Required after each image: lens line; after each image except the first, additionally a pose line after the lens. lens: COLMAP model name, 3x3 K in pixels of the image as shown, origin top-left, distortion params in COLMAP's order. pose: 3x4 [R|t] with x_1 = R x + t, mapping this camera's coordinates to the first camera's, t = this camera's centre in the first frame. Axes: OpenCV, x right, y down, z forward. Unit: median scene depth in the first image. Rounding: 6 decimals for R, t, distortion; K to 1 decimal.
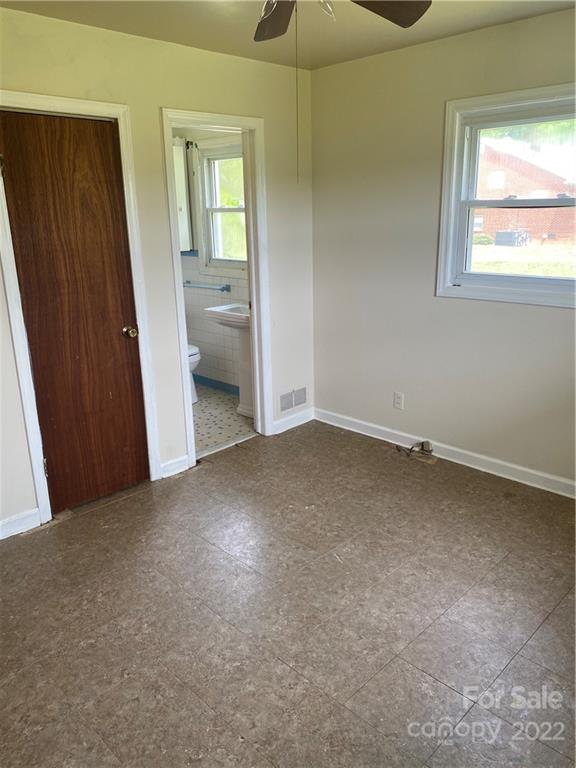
lens RADIAL K [[587.6, 0, 290.0], [0, 587.6, 380.3], [0, 0, 1]] dist [0.008116, -0.006471]
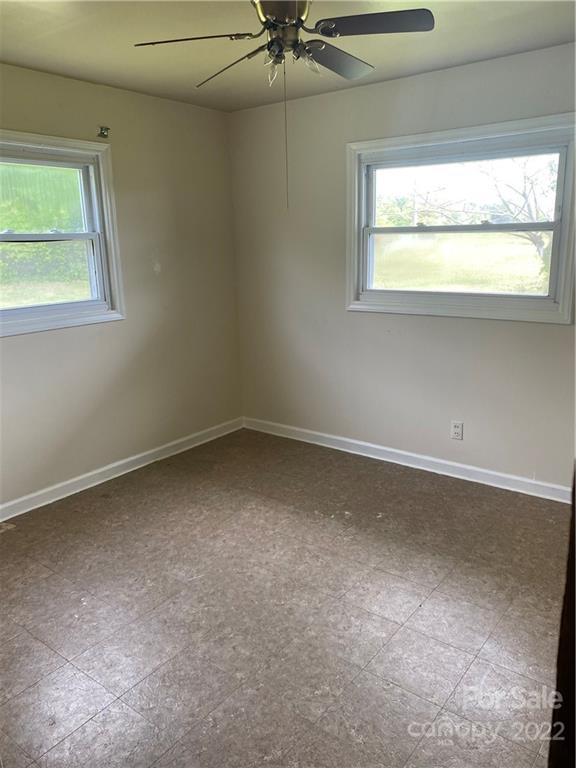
lens RADIAL K [[587.6, 0, 290.0], [0, 587.6, 380.3], [0, 0, 1]] dist [0.008116, -0.006471]
pose [[-0.119339, -0.217167, 0.968812, -0.775122], [0.302377, 0.921481, 0.243804, -0.190299], [-0.945688, 0.322041, -0.044302, 0.721042]]
